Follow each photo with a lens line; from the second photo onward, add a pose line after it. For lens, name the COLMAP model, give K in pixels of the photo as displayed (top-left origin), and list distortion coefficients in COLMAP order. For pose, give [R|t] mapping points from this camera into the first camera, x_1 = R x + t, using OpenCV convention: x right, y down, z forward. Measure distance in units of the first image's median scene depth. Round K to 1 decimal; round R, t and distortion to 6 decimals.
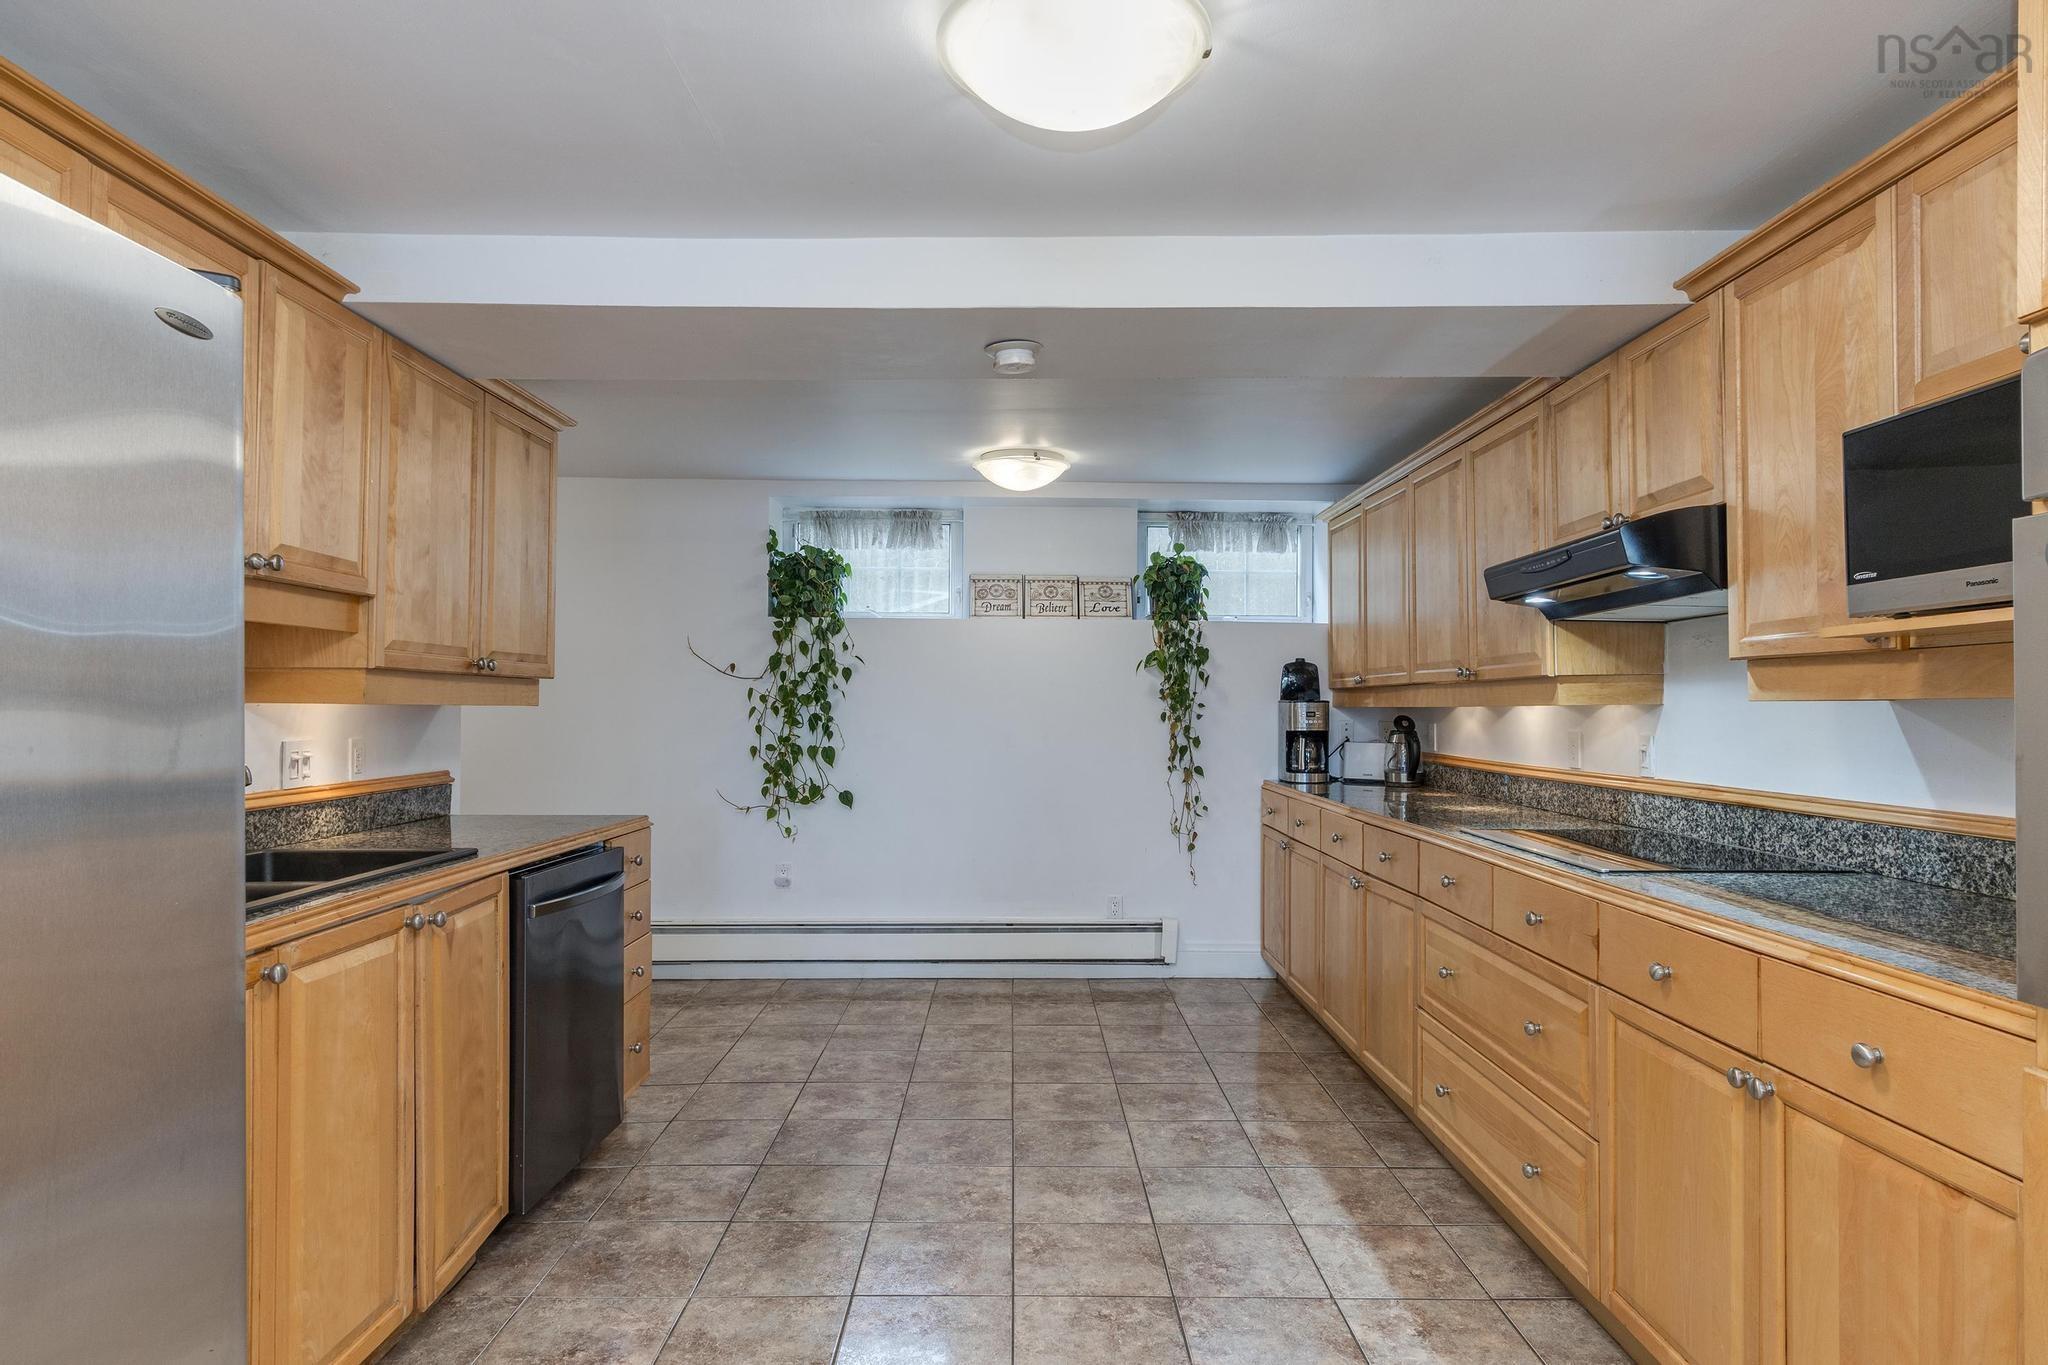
lens RADIAL K [[1148.7, 0, 1018.5], [0, 1148.7, 689.7], [0, 0, 1]] dist [0.000533, 0.001429]
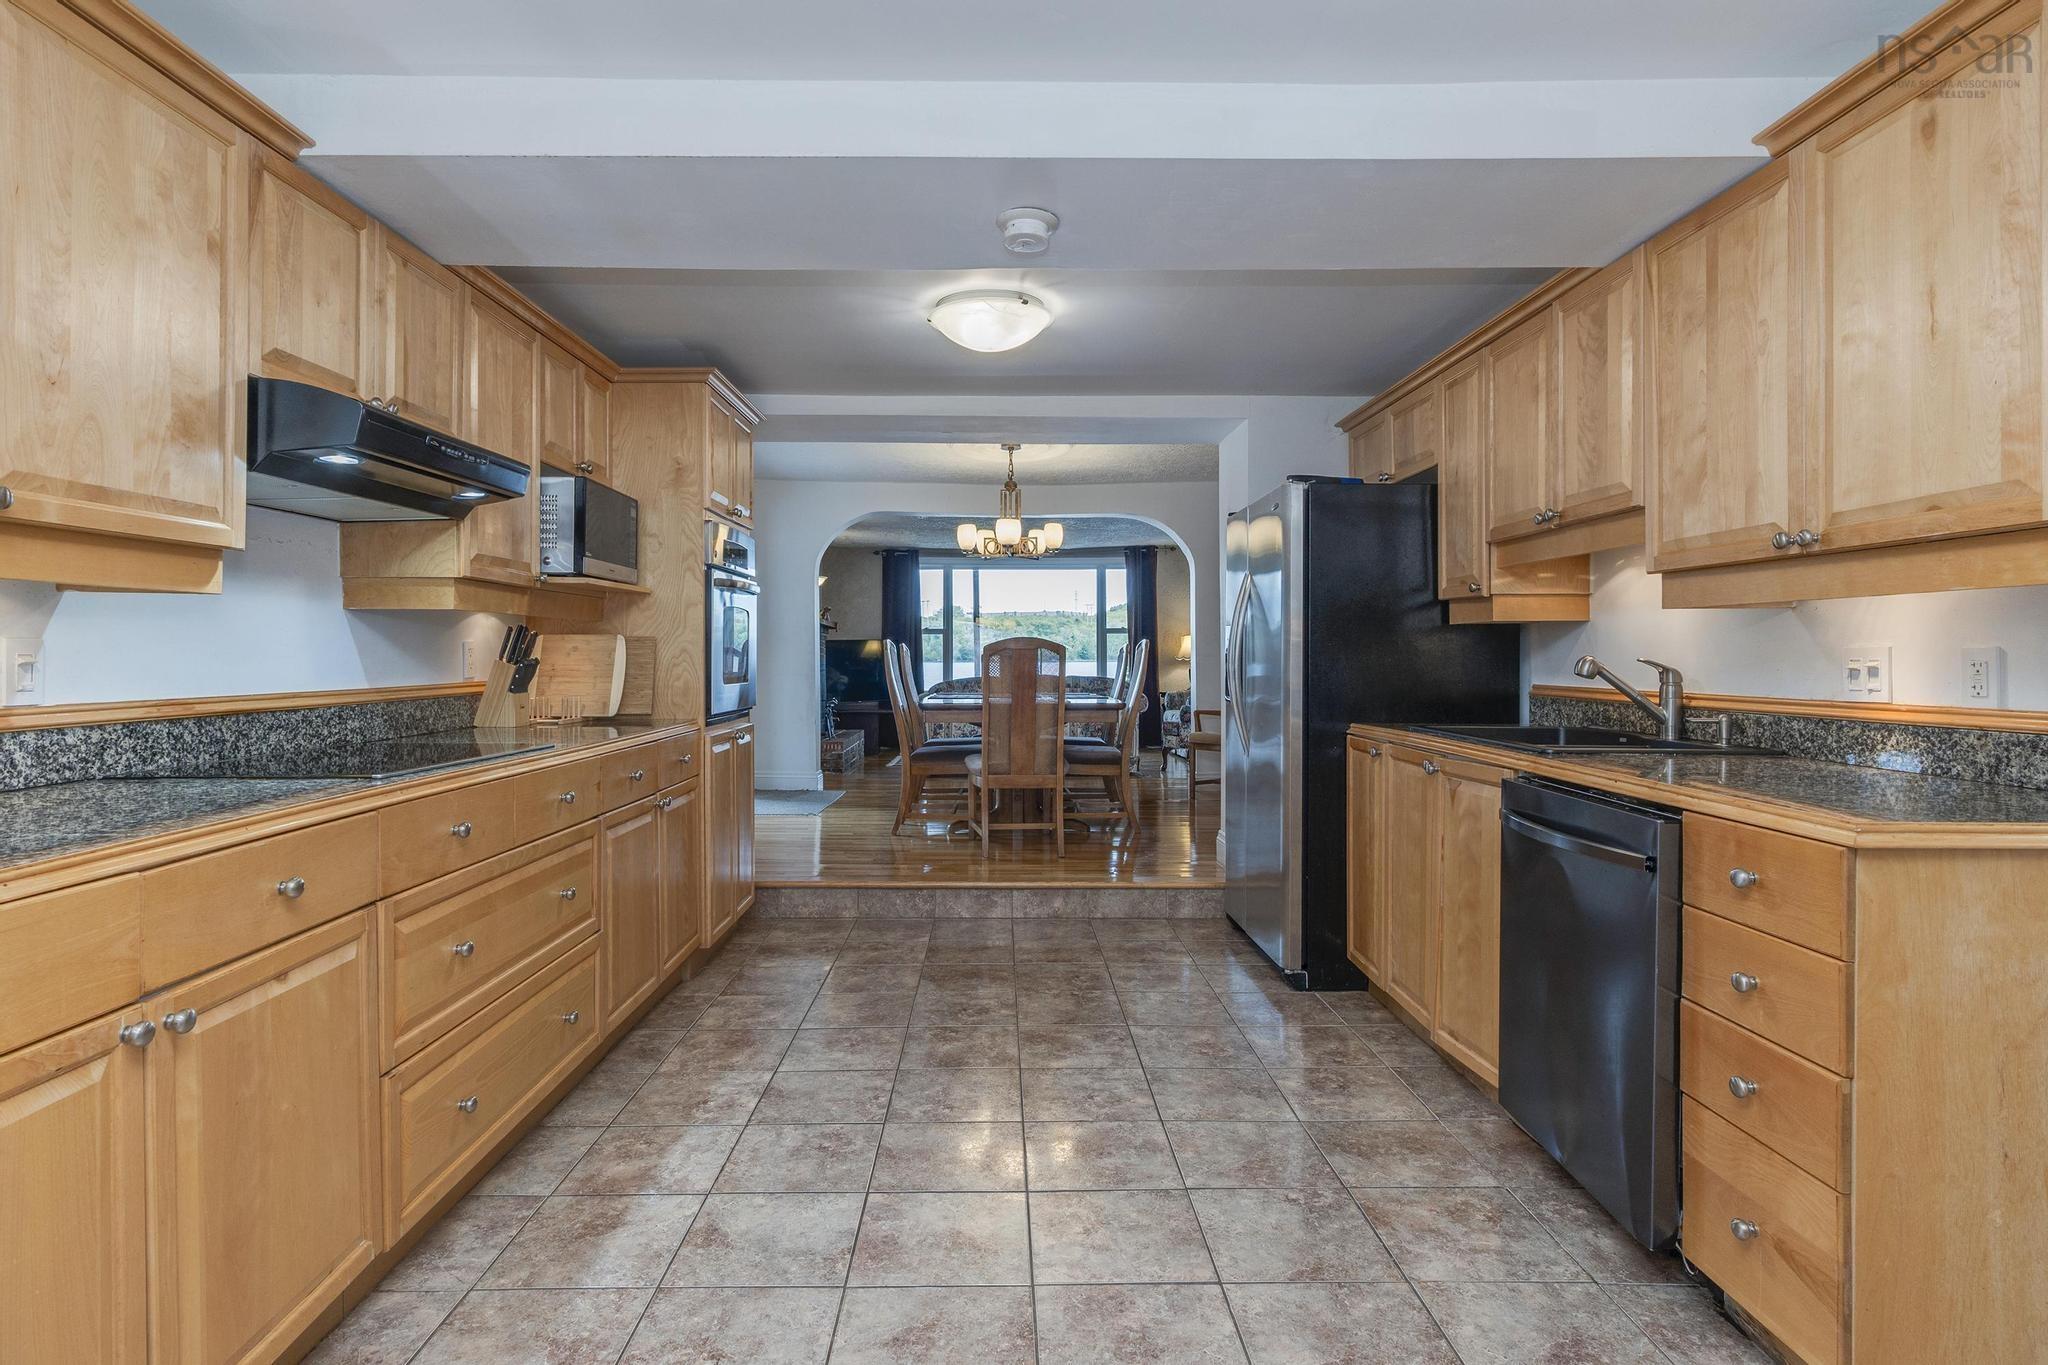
lens RADIAL K [[1053.6, 0, 1005.1], [0, 1053.6, 663.3], [0, 0, 1]] dist [-0.003280, 0.001113]
pose [[-0.999993, -0.002075, -0.003154, 0.012305], [-0.002054, 0.999975, -0.006768, 0.049899], [0.003167, -0.006761, -0.999972, 1.415970]]
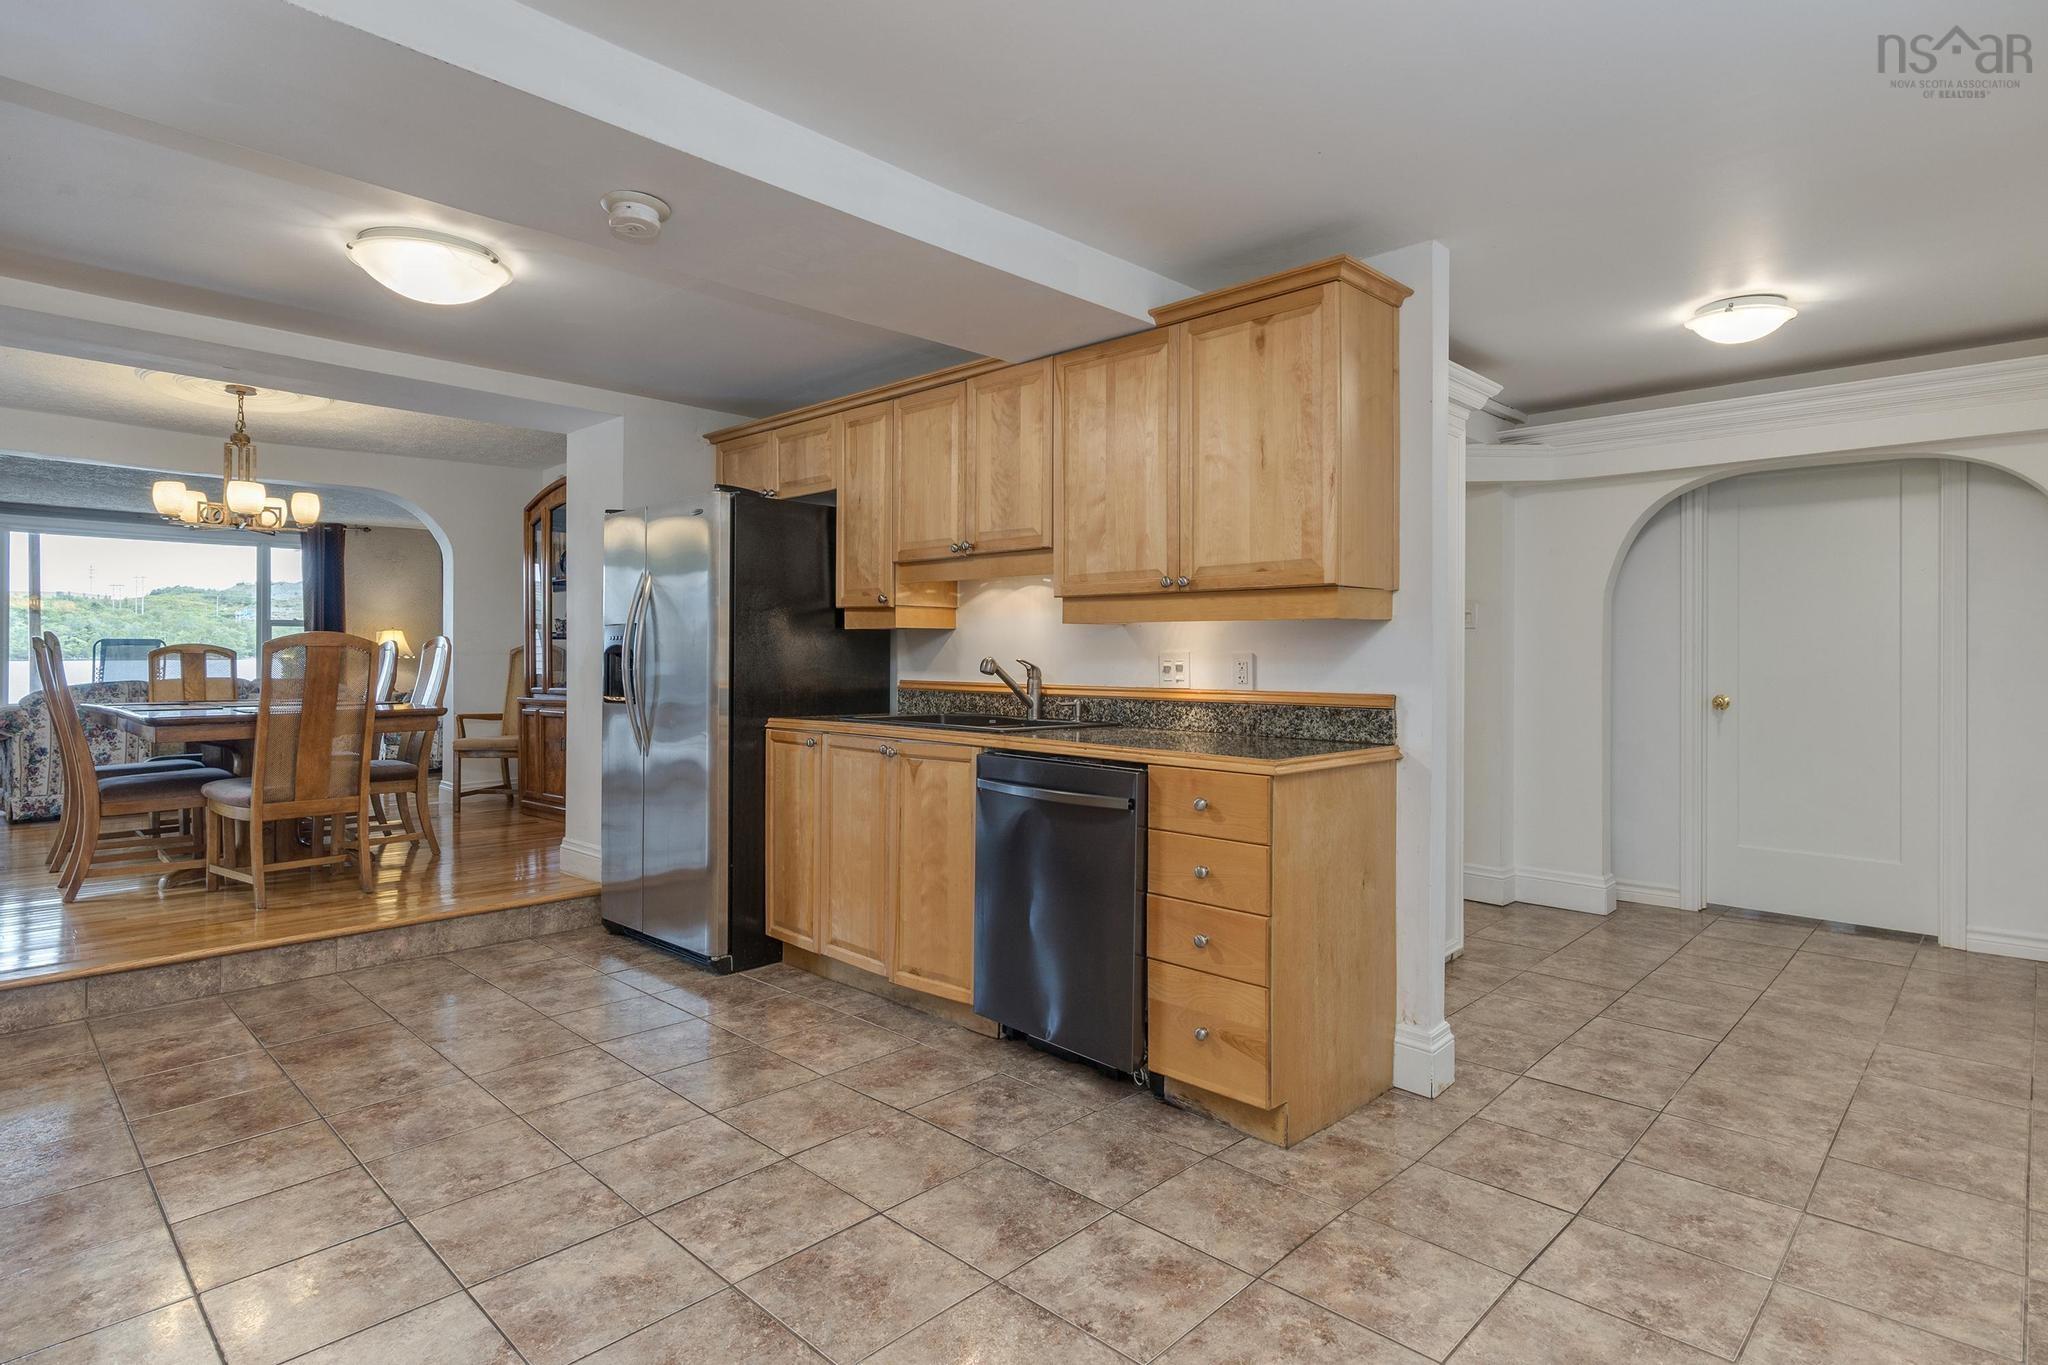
lens RADIAL K [[1050.6, 0, 1024.8], [0, 1050.6, 649.2], [0, 0, 1]] dist [-0.001355, 0.002139]
pose [[-0.698537, -0.008393, -0.715525, 0.278848], [0.004886, 0.999852, -0.016499, 0.047284], [0.715558, -0.015021, -0.698392, 1.365162]]
